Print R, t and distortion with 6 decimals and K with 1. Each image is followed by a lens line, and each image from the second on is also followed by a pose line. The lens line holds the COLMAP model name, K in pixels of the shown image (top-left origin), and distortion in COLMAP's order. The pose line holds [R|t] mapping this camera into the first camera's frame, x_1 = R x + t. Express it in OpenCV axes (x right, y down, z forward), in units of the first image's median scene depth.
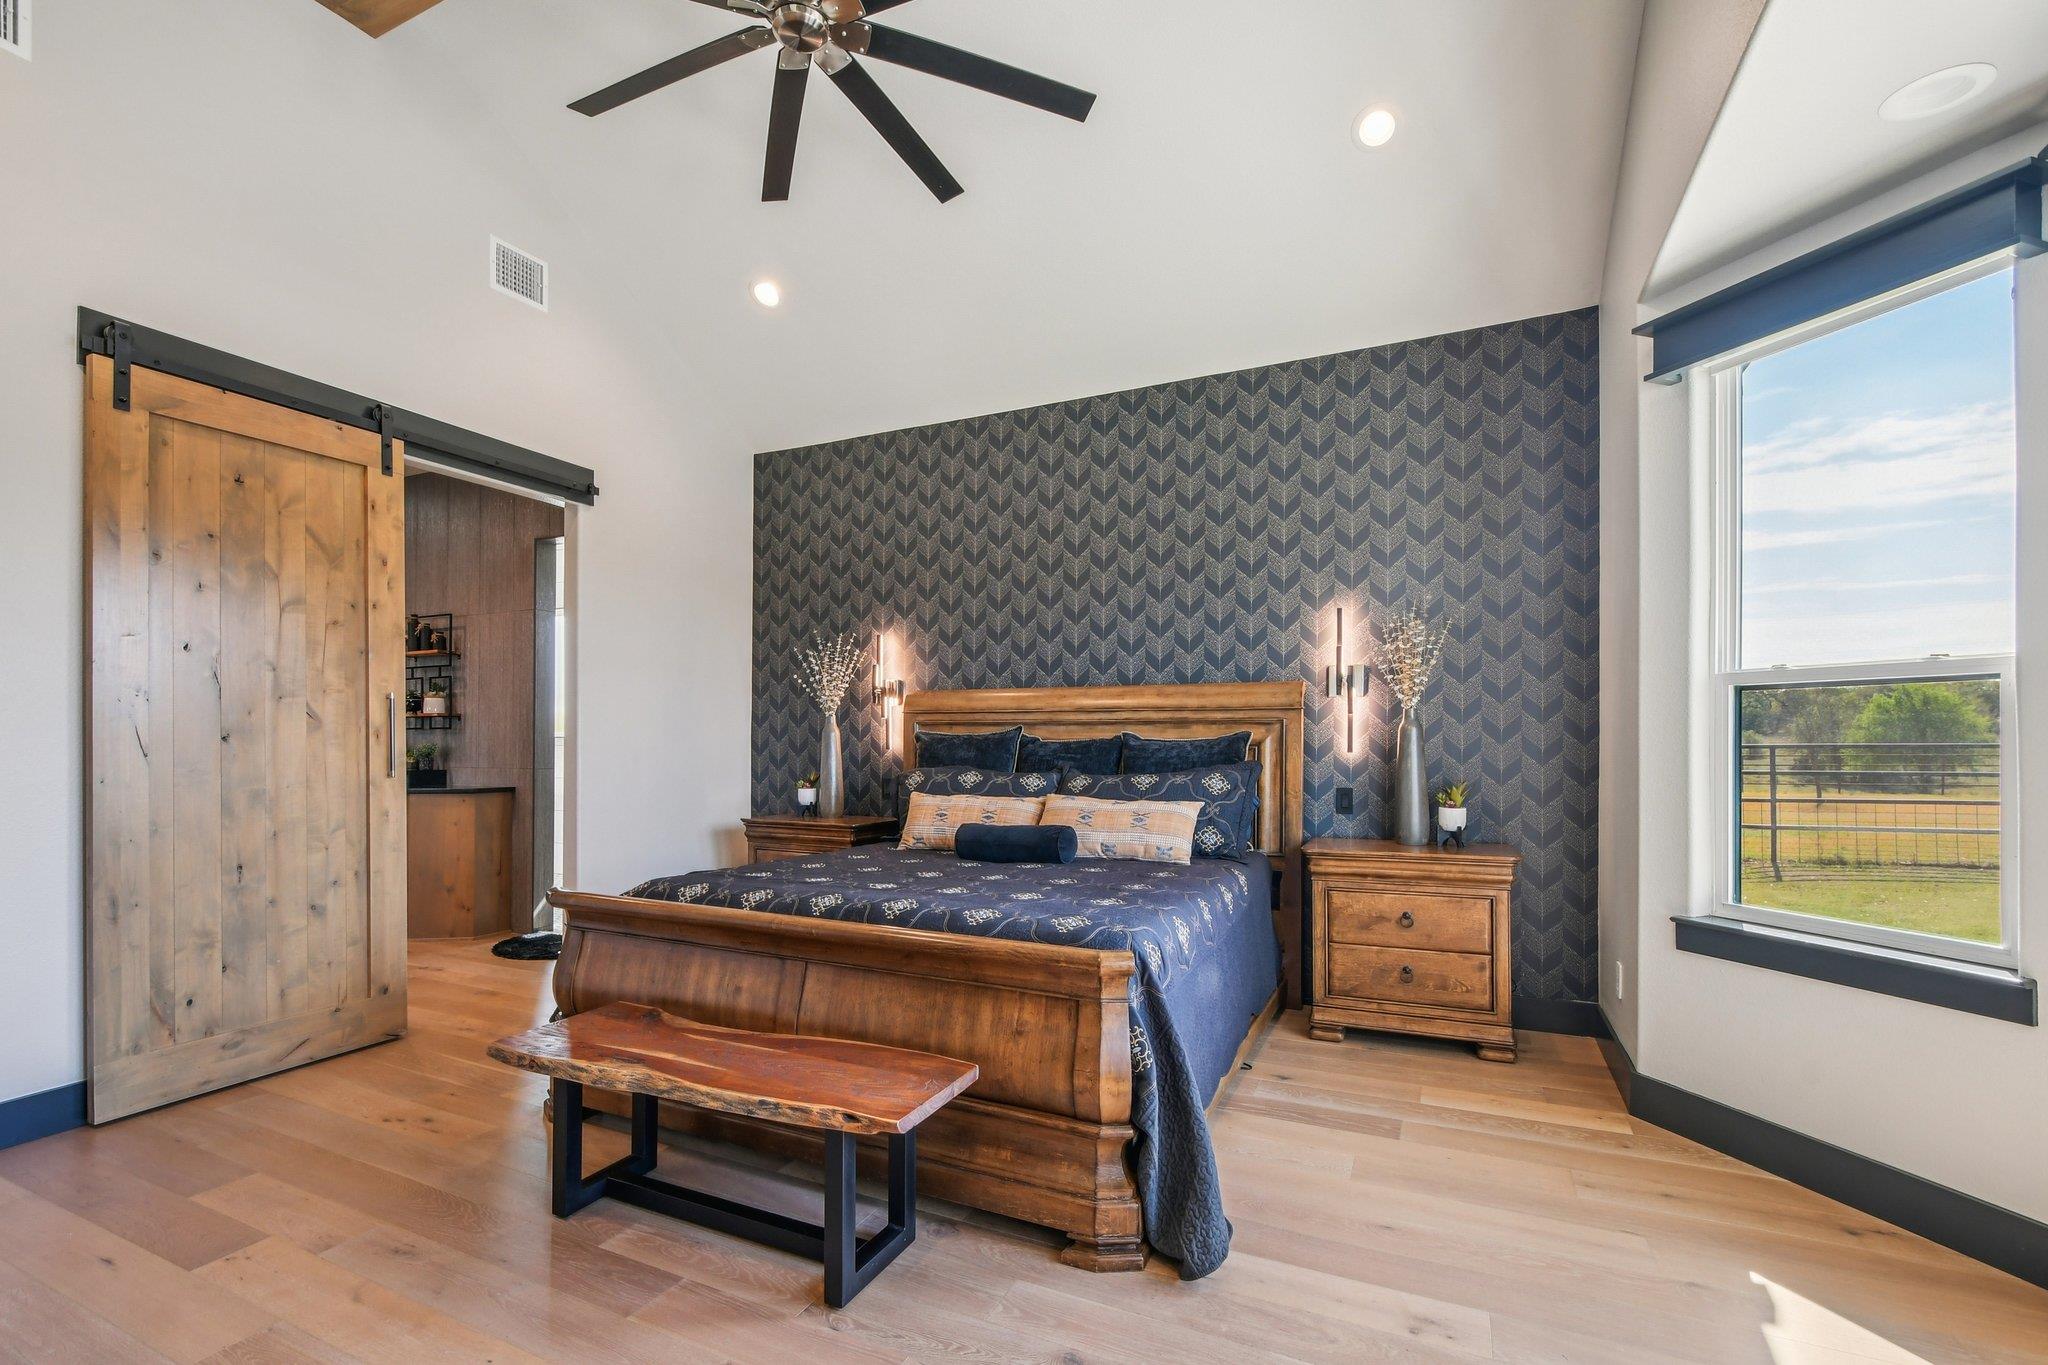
lens RADIAL K [[902.2, 0, 1009.5], [0, 902.2, 734.0], [0, 0, 1]] dist [-0.000253, -0.003988]
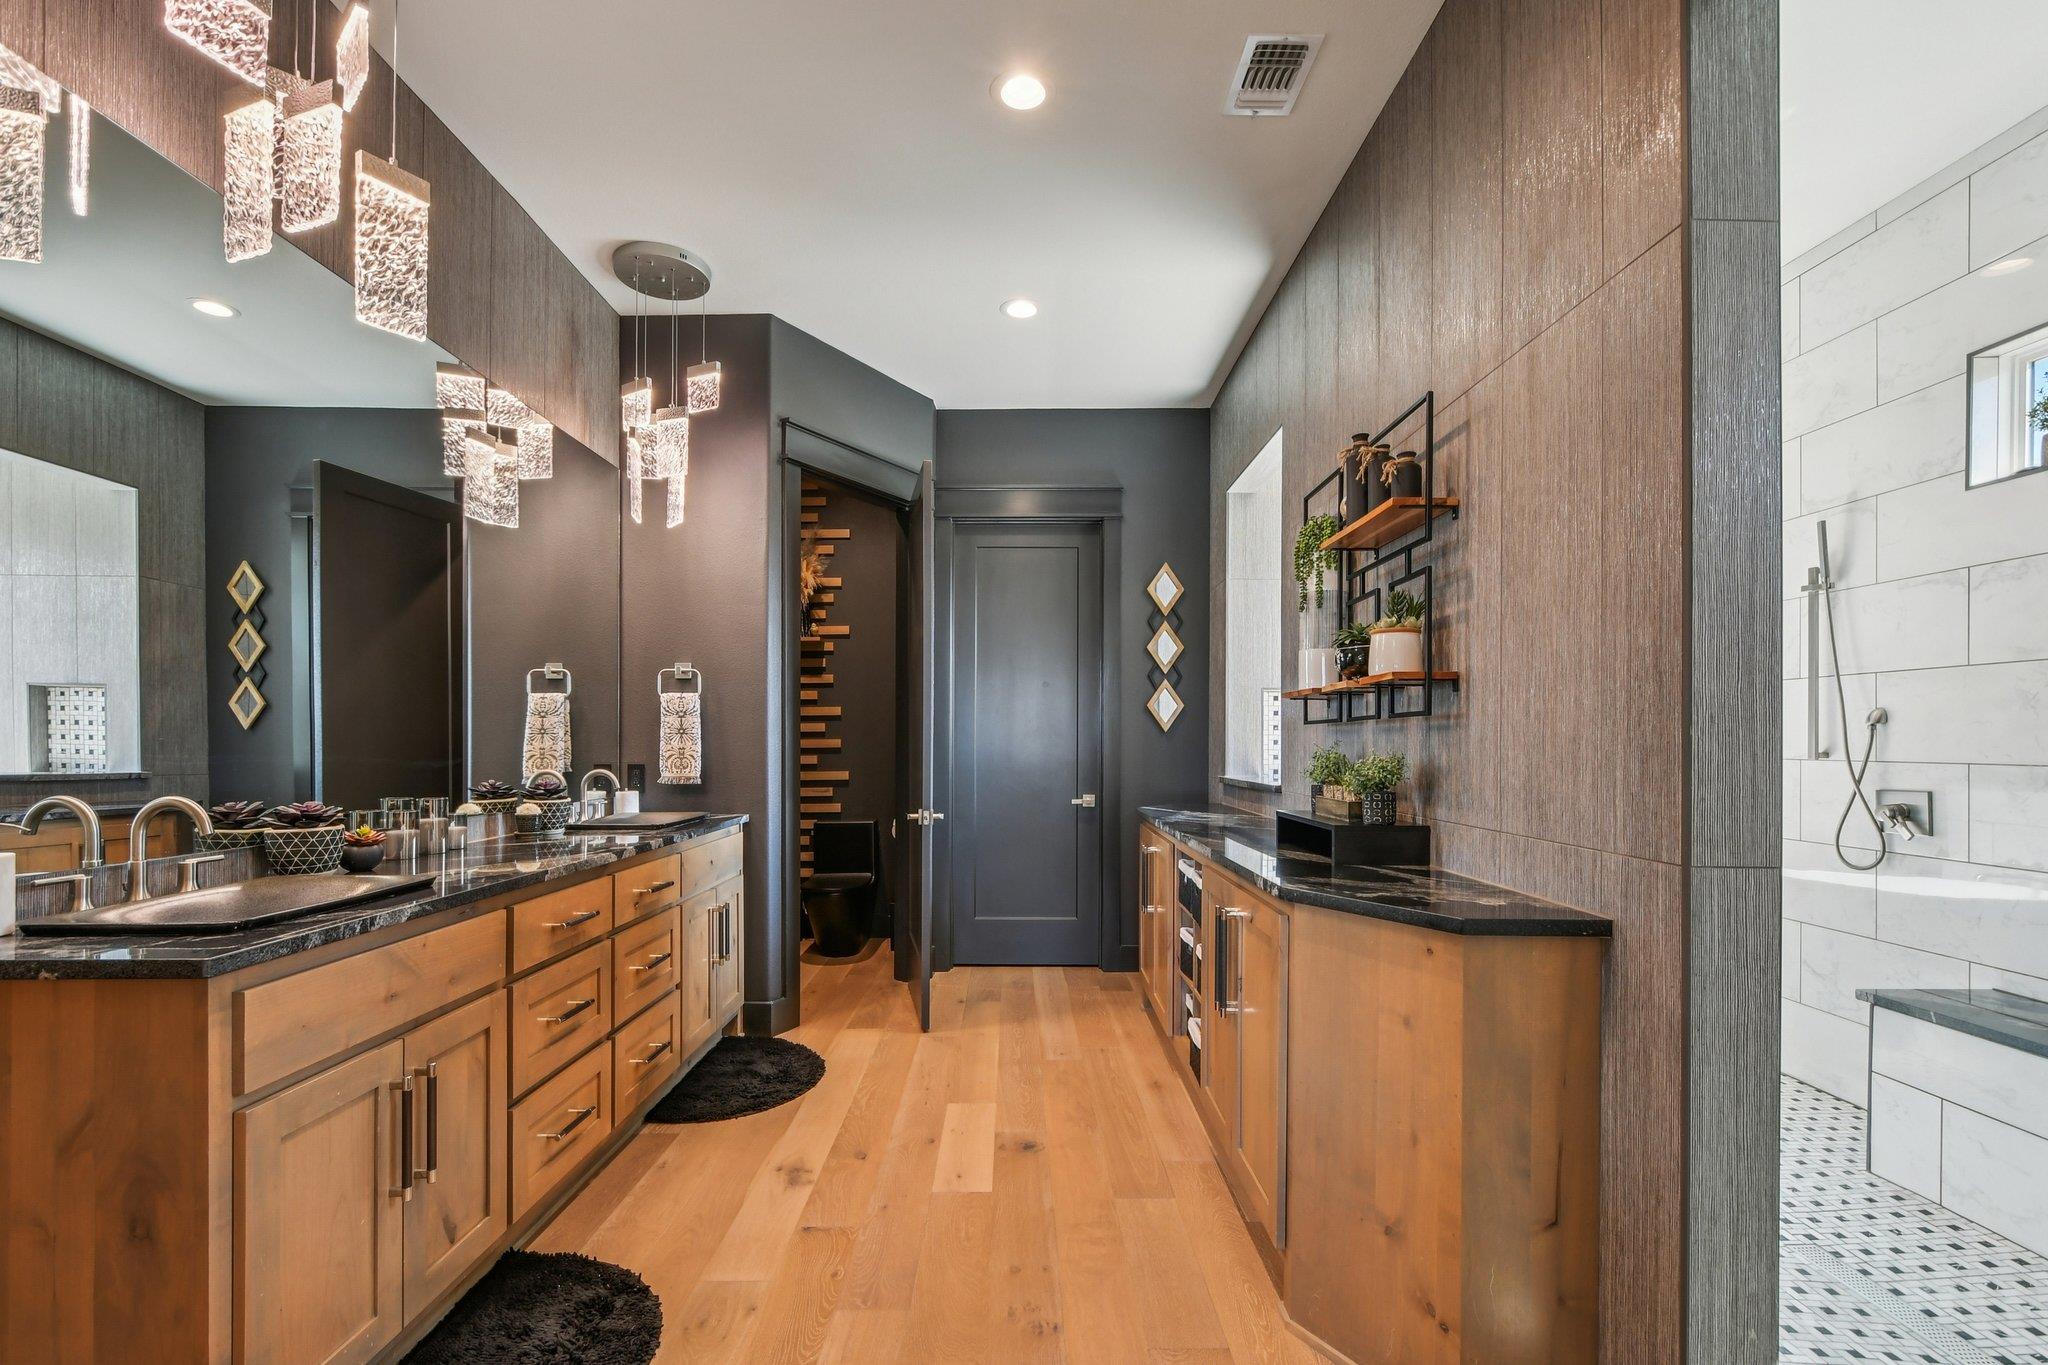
lens RADIAL K [[902.2, 0, 1034.3], [0, 902.2, 734.4], [0, 0, 1]] dist [-0.000253, -0.003988]
pose [[0.450784, 0.001557, -0.892632, -0.382480], [0.000214, 0.999998, 0.001853, 0.000927], [0.892633, -0.001026, 0.450783, 0.719050]]
